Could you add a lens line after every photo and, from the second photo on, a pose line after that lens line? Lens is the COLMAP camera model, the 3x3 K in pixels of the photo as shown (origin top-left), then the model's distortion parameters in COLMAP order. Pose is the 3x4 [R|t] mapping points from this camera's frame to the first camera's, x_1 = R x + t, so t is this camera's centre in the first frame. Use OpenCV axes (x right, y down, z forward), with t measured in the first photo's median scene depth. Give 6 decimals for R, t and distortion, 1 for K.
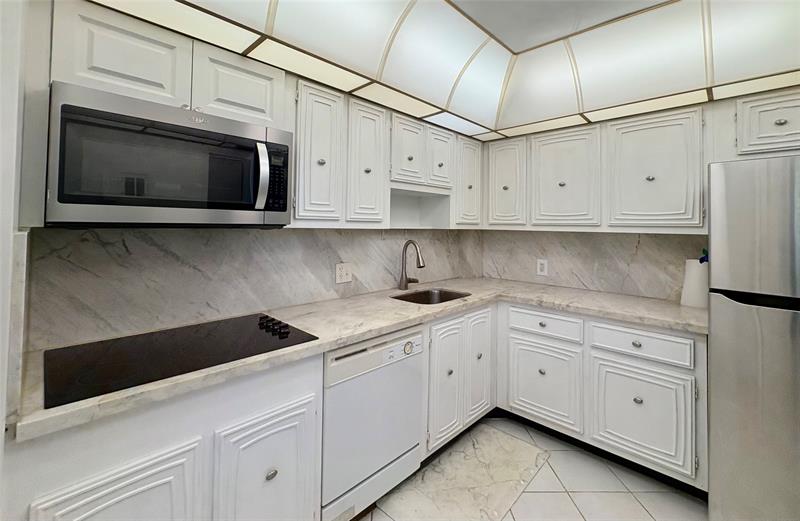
lens RADIAL K [[346.4, 0, 400.0], [0, 346.4, 216.5], [0, 0, 1]] dist [0.000956, 0.000146]
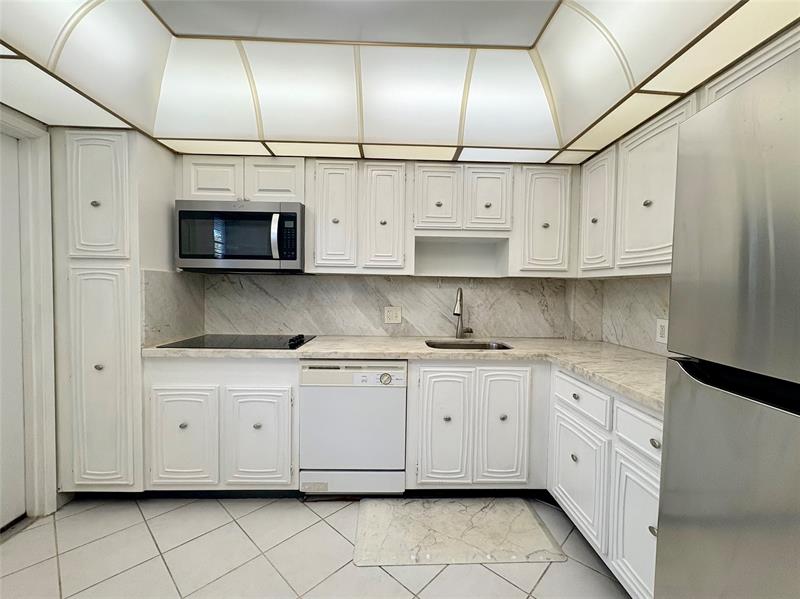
lens RADIAL K [[344.3, 0, 400.0], [0, 344.3, 299.5], [0, 0, 1]] dist [-0.001047, -0.000014]
pose [[0.711095, 0.019531, -0.702825, 0.661676], [0.012442, 0.999108, 0.040353, 0.065796], [0.702986, -0.037439, 0.710217, 0.207583]]
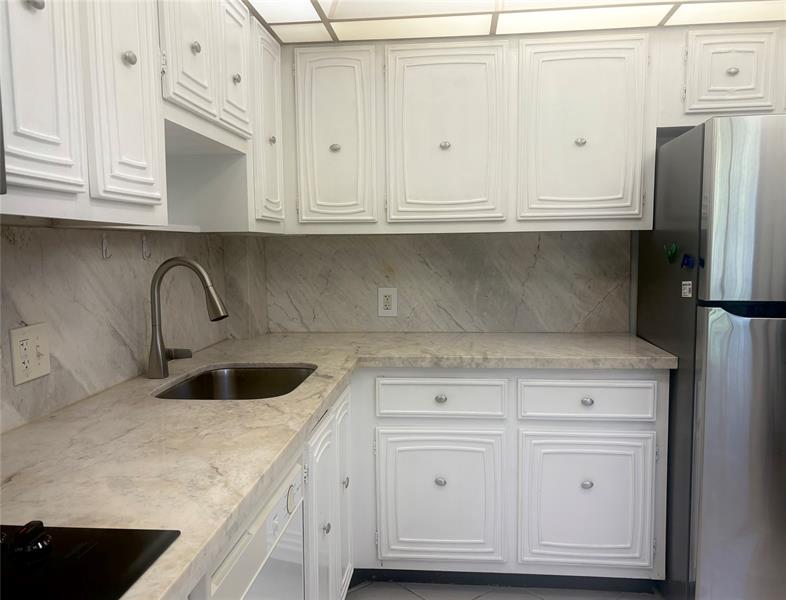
lens RADIAL K [[657.3, 0, 389.9], [0, 657.3, 308.2], [0, 0, 1]] dist [0.044743, -0.004380]
pose [[0.780047, -0.082712, 0.620230, -0.296414], [0.005270, 0.992058, 0.125670, 0.033470], [-0.625698, -0.094760, 0.774288, 0.246639]]
